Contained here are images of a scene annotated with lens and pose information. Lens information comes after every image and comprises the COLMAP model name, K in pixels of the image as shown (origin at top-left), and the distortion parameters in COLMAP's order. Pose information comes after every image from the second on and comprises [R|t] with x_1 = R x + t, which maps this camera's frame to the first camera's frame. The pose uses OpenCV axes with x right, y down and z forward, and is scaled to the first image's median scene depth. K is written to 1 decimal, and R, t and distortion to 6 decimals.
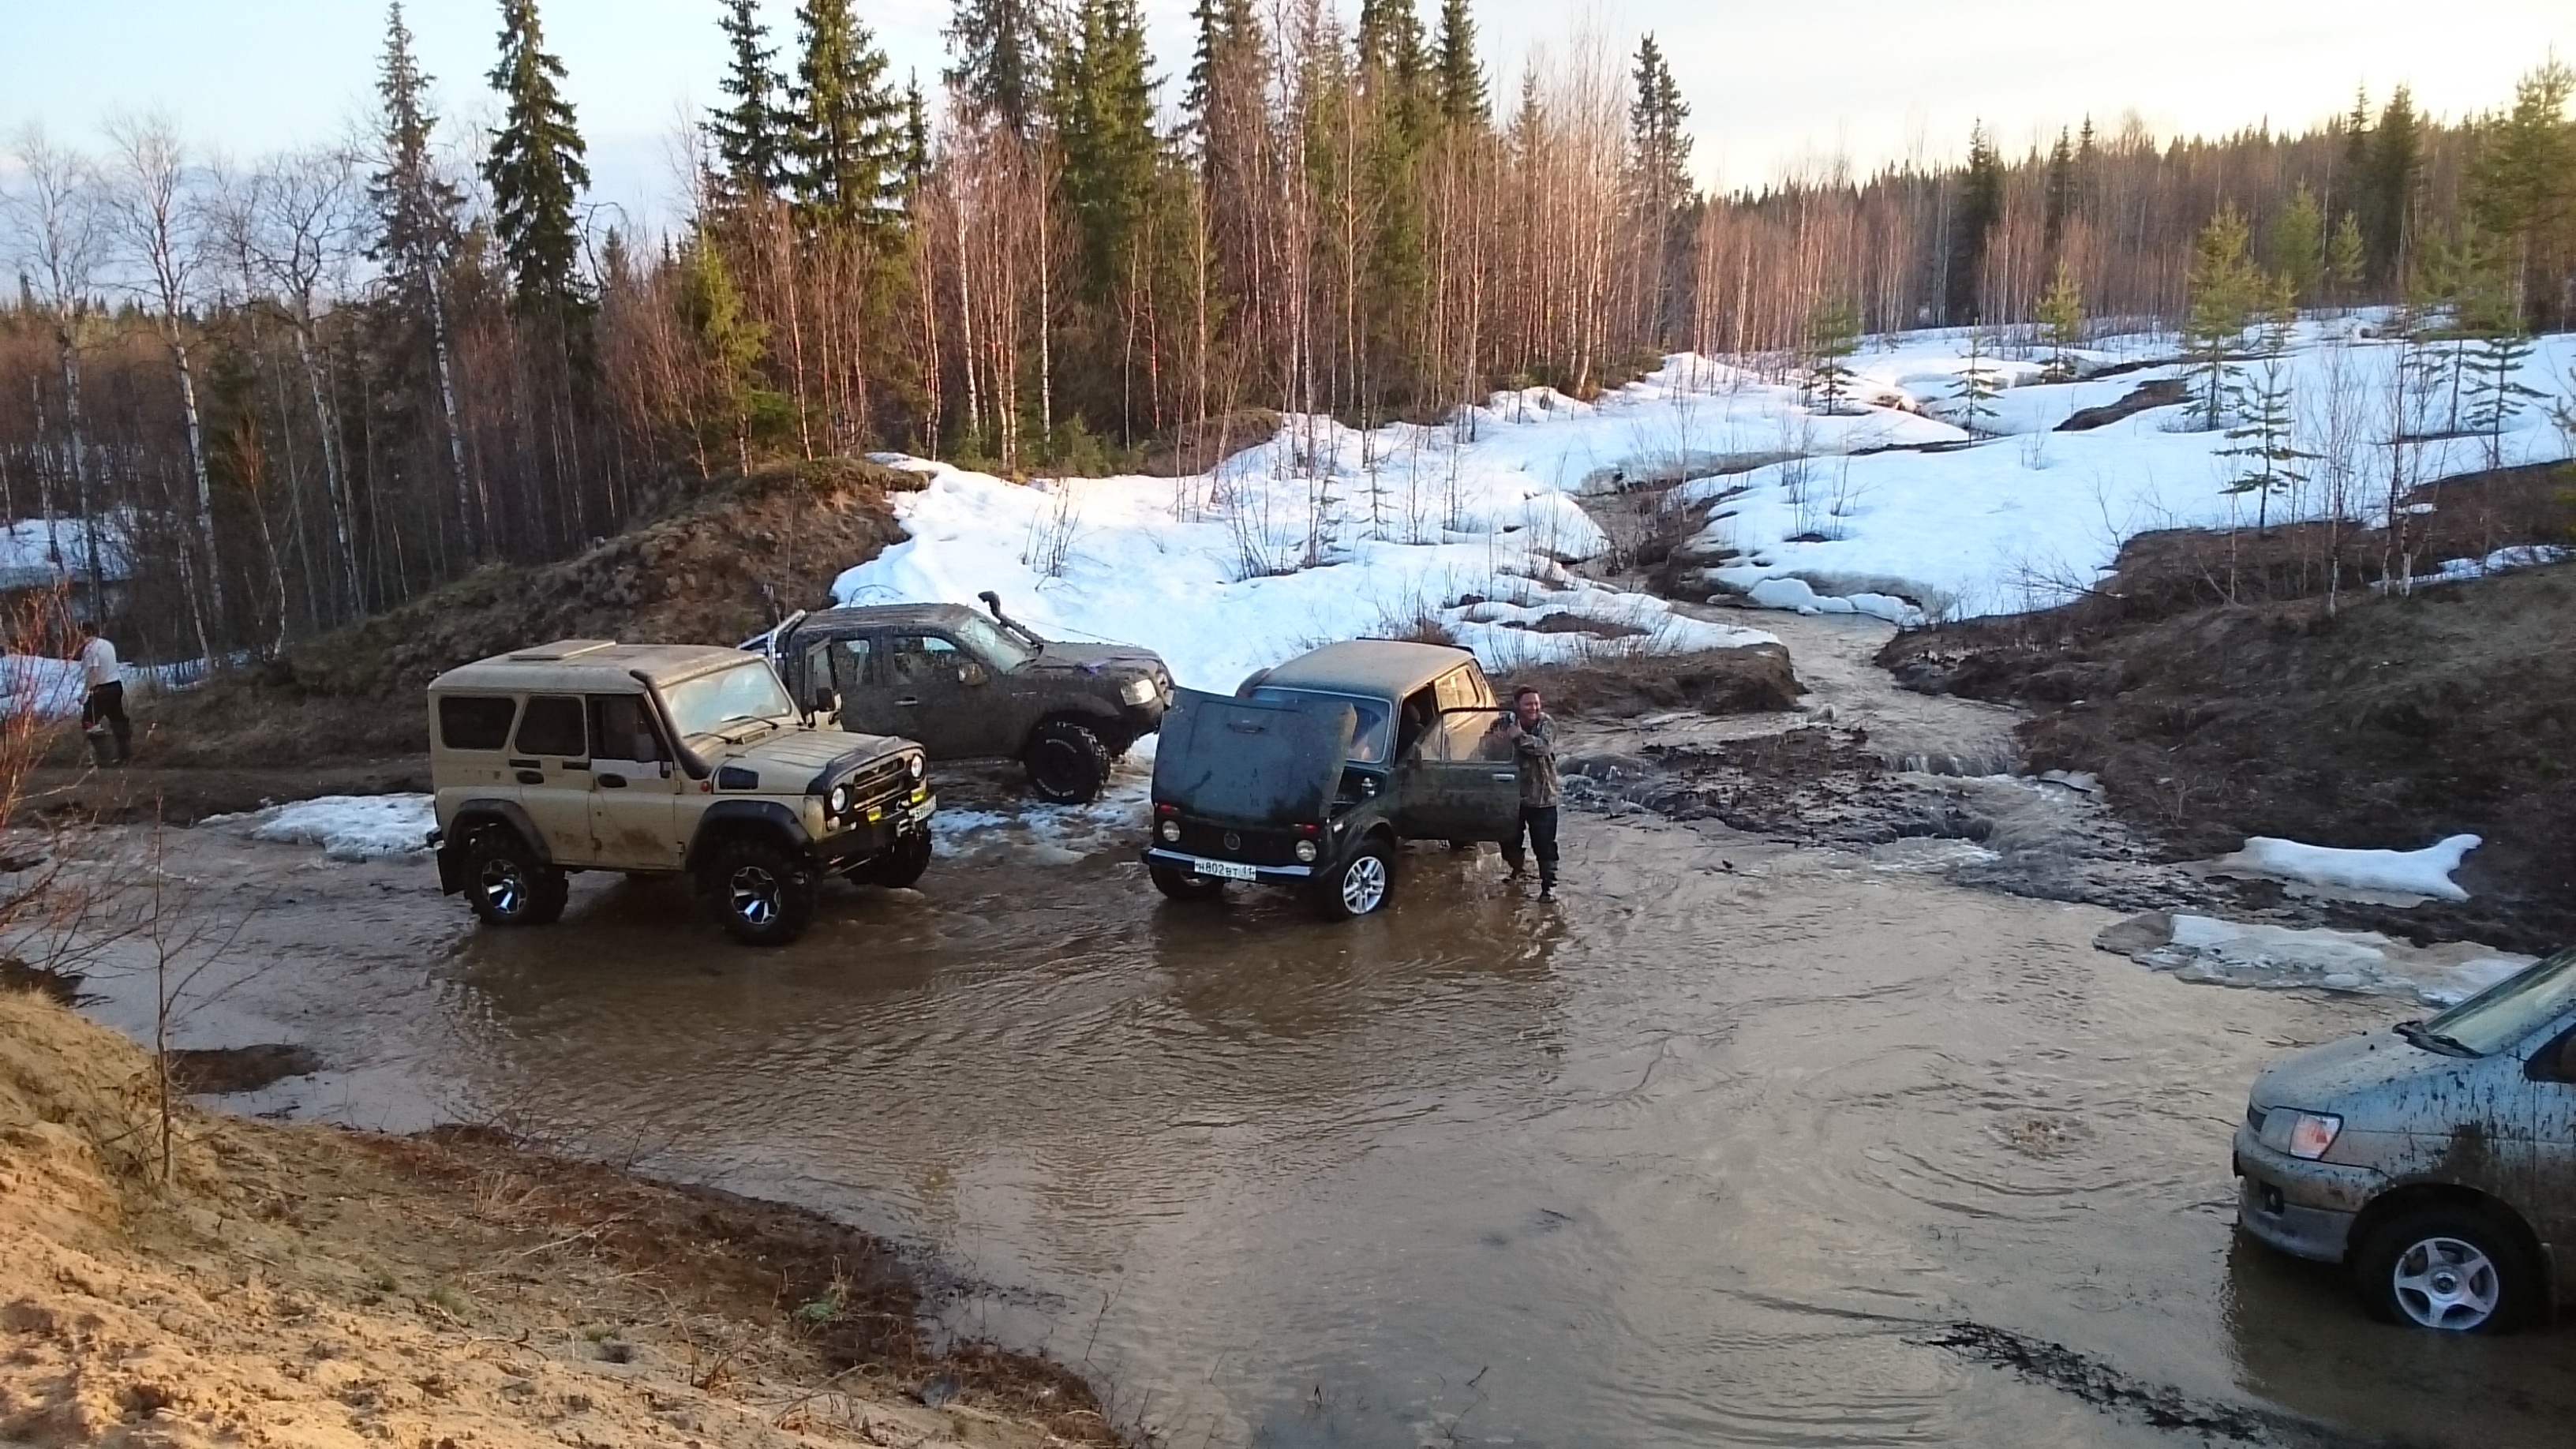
lens RADIAL K [[1986.0, 0, 1312.3], [0, 1986.0, 771.3], [0, 0, 1]] dist [0.051316, -0.103019]
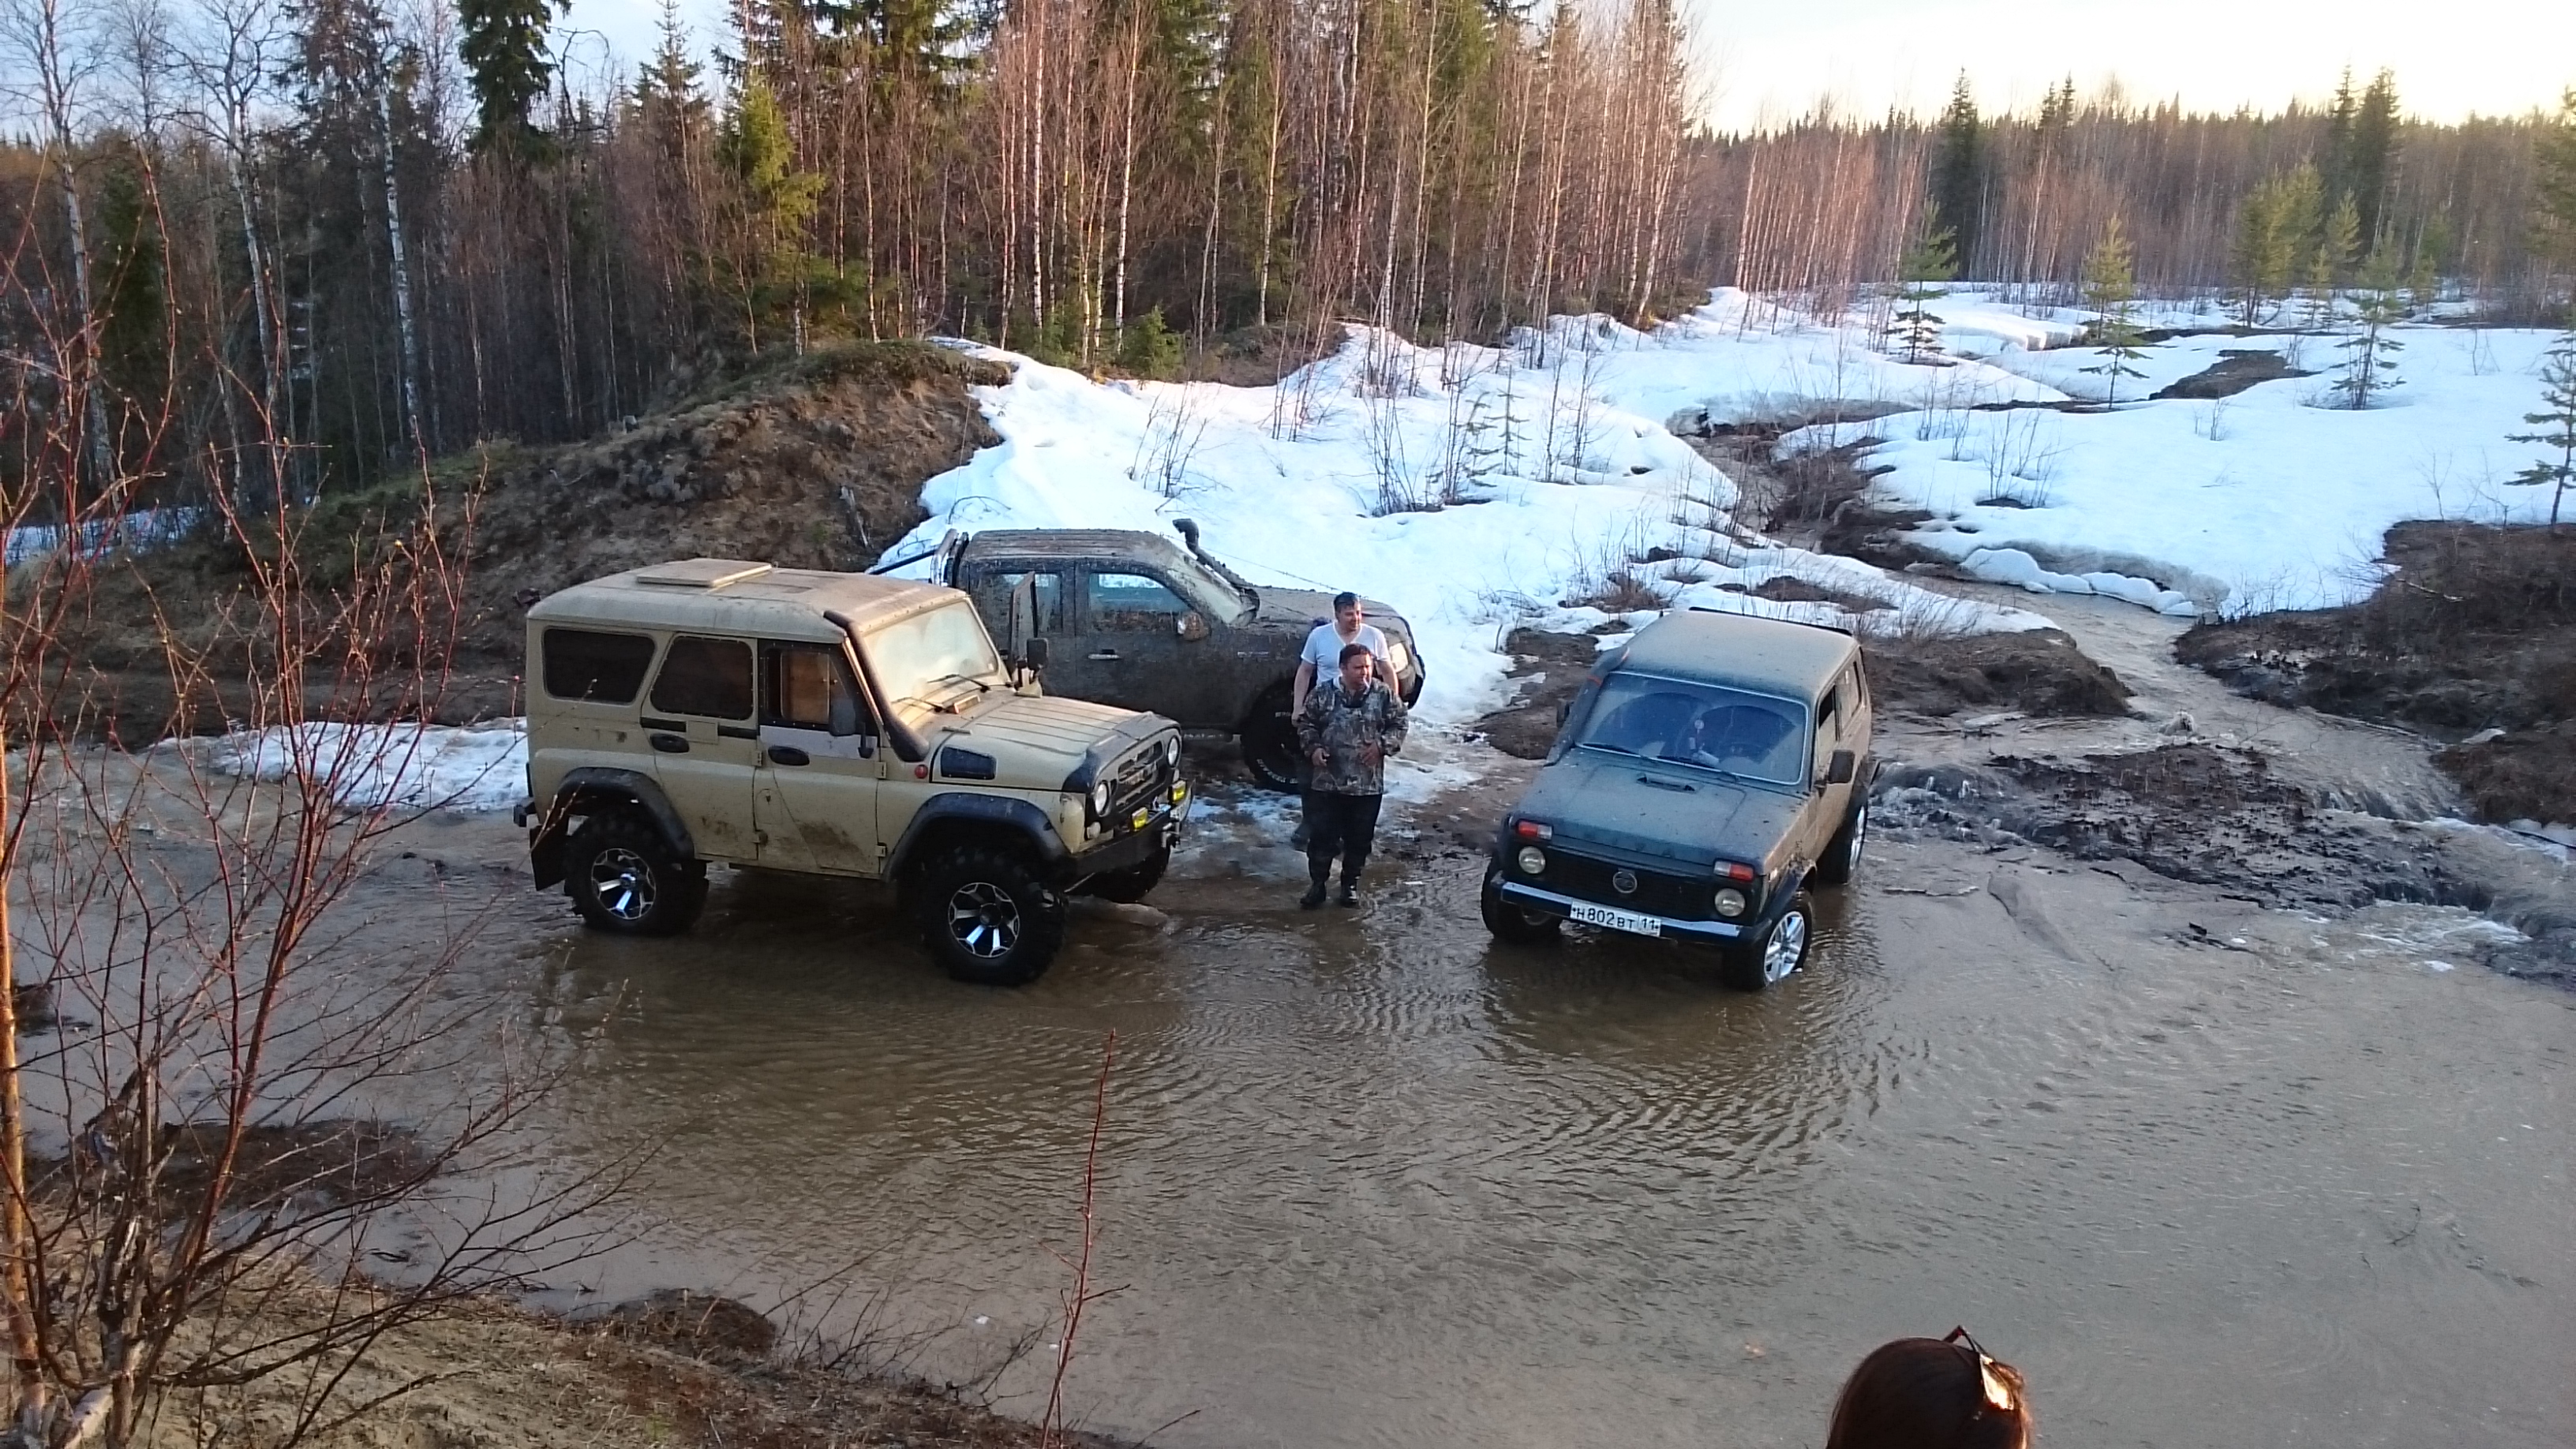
lens RADIAL K [[1986.0, 0, 1318.0], [0, 1986.0, 753.1], [0, 0, 1]] dist [0.051316, -0.103019]
pose [[0.996138, 0.051685, 0.070971, -0.123318], [-0.053886, 0.998113, 0.029452, -0.017146], [-0.069315, -0.033163, 0.997043, 0.145305]]
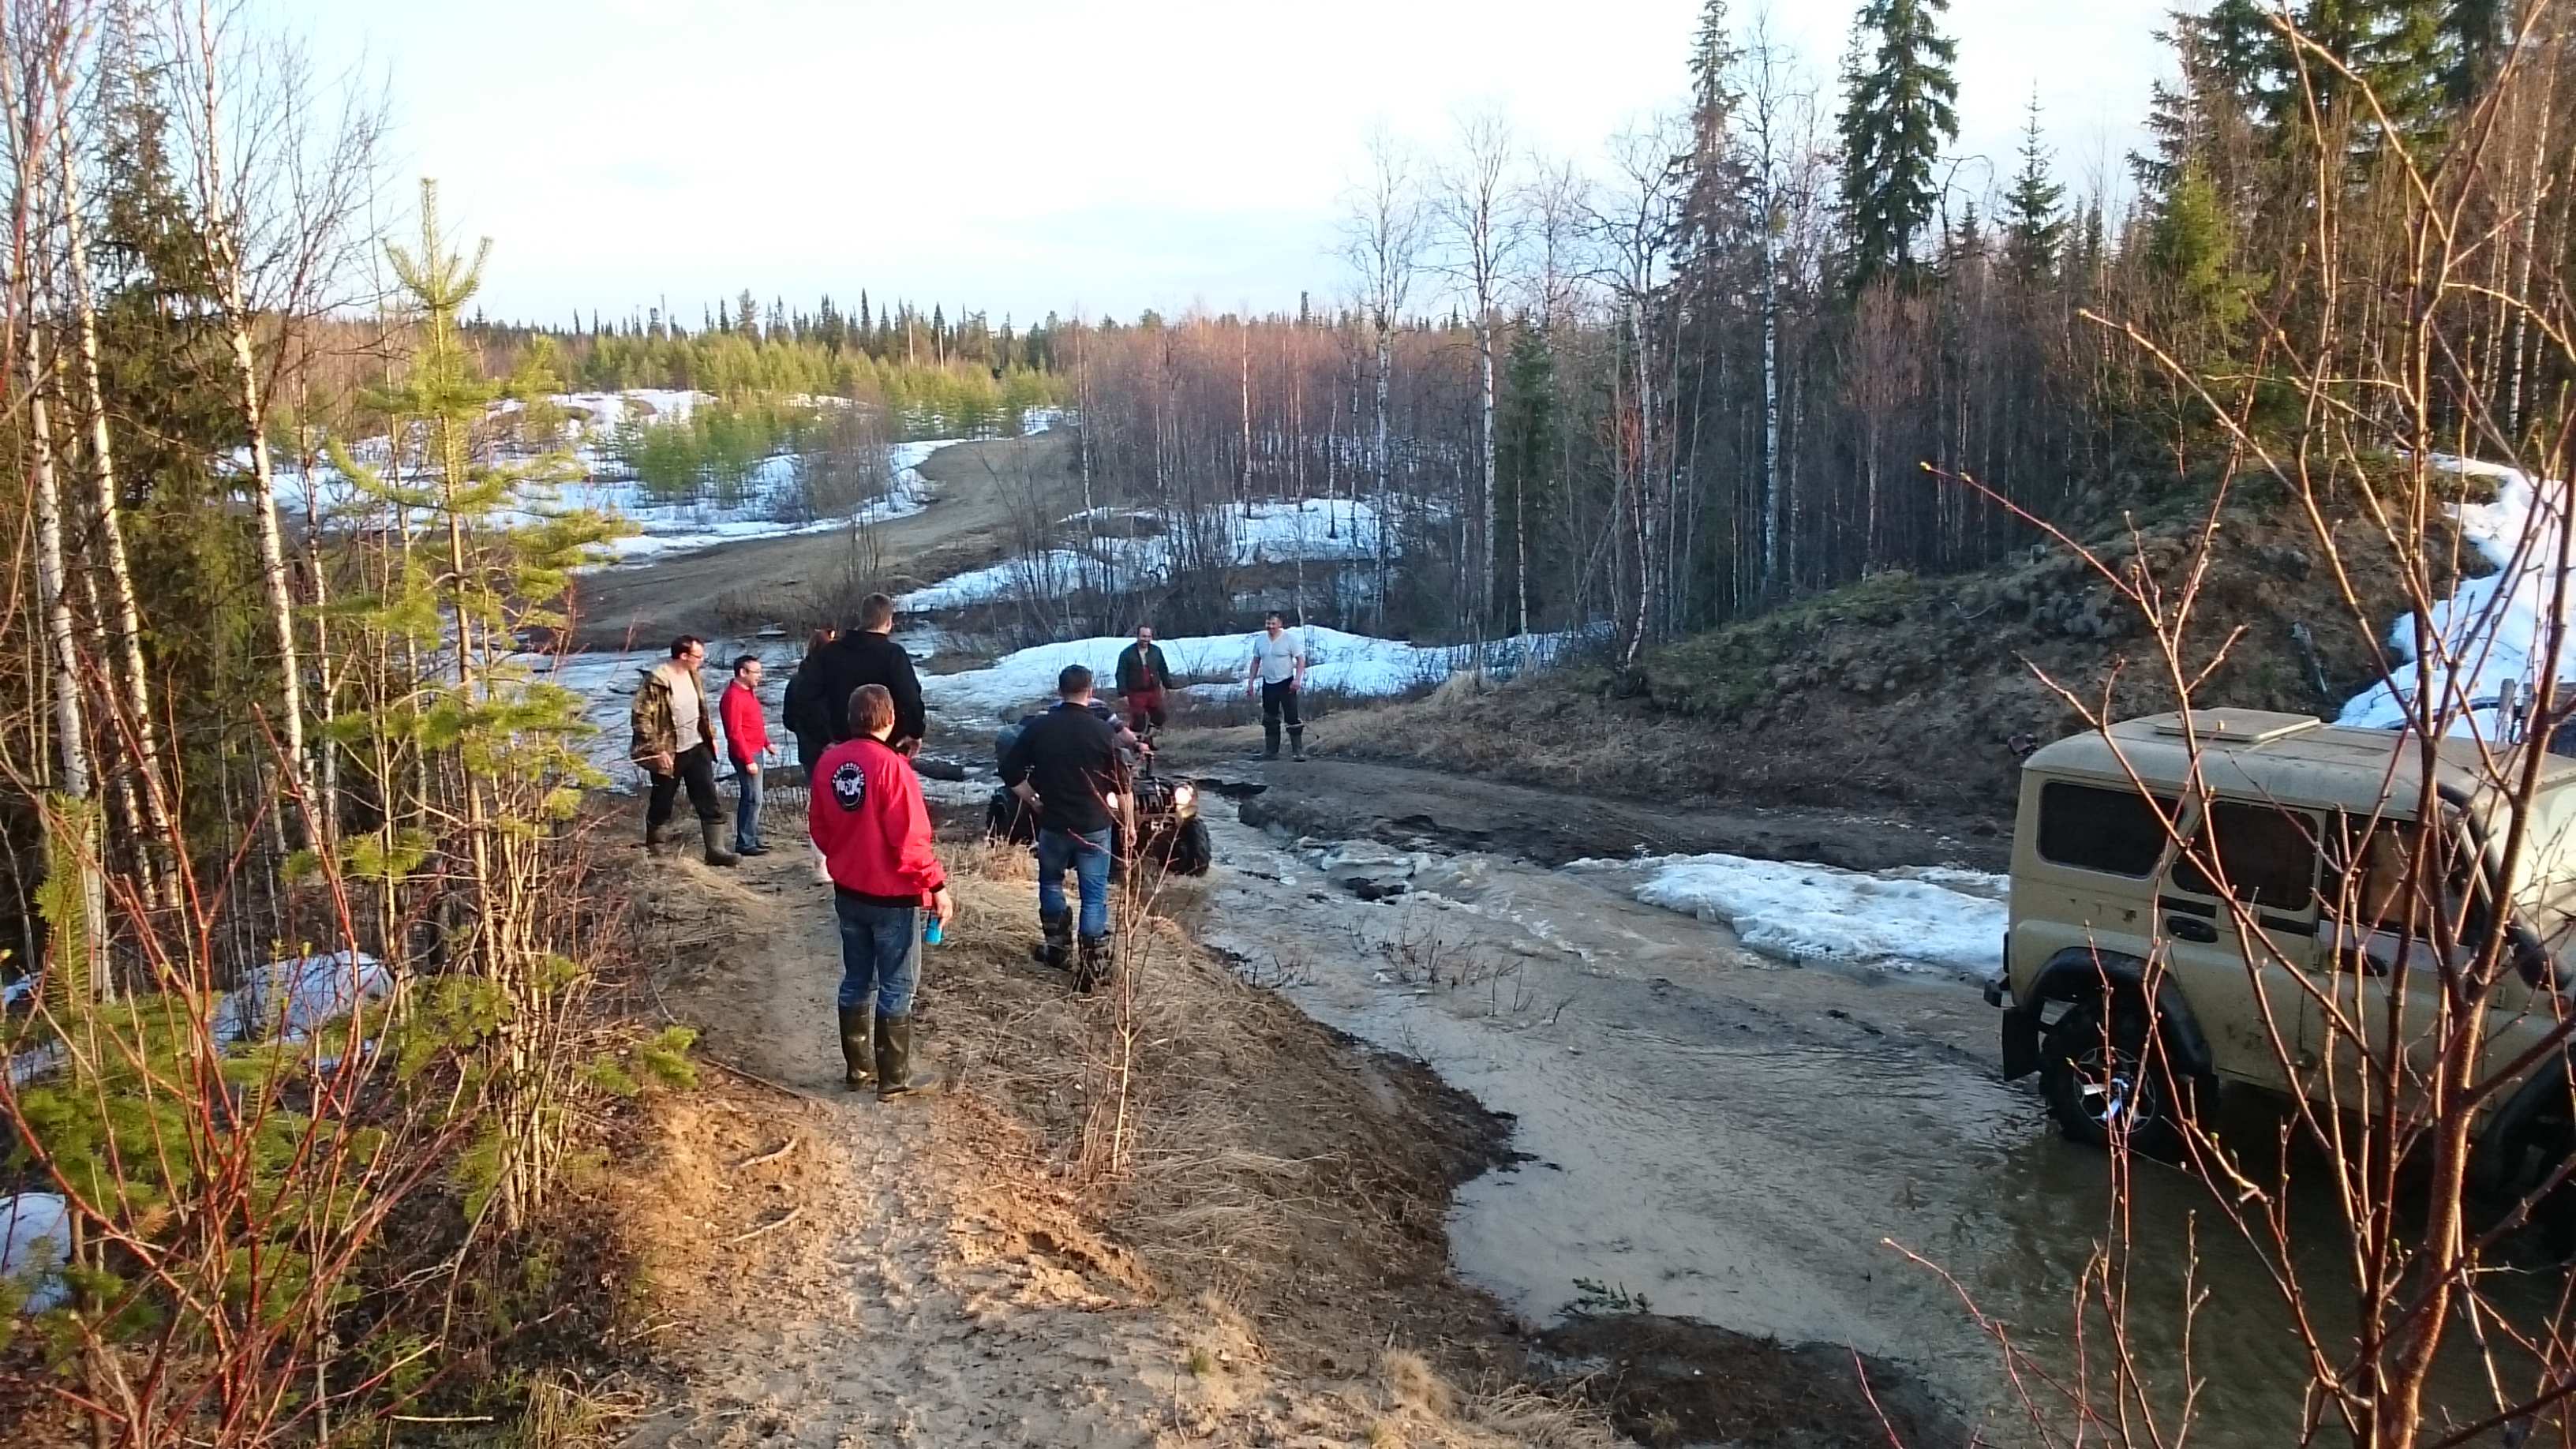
lens RADIAL K [[1986.0, 0, 1316.3], [0, 1986.0, 779.9], [0, 0, 1]] dist [0.051316, -0.103019]
pose [[0.850961, 0.115879, -0.512287, -0.189636], [-0.116983, 0.992674, 0.030222, -0.018224], [0.512036, 0.034211, 0.858283, 0.201163]]
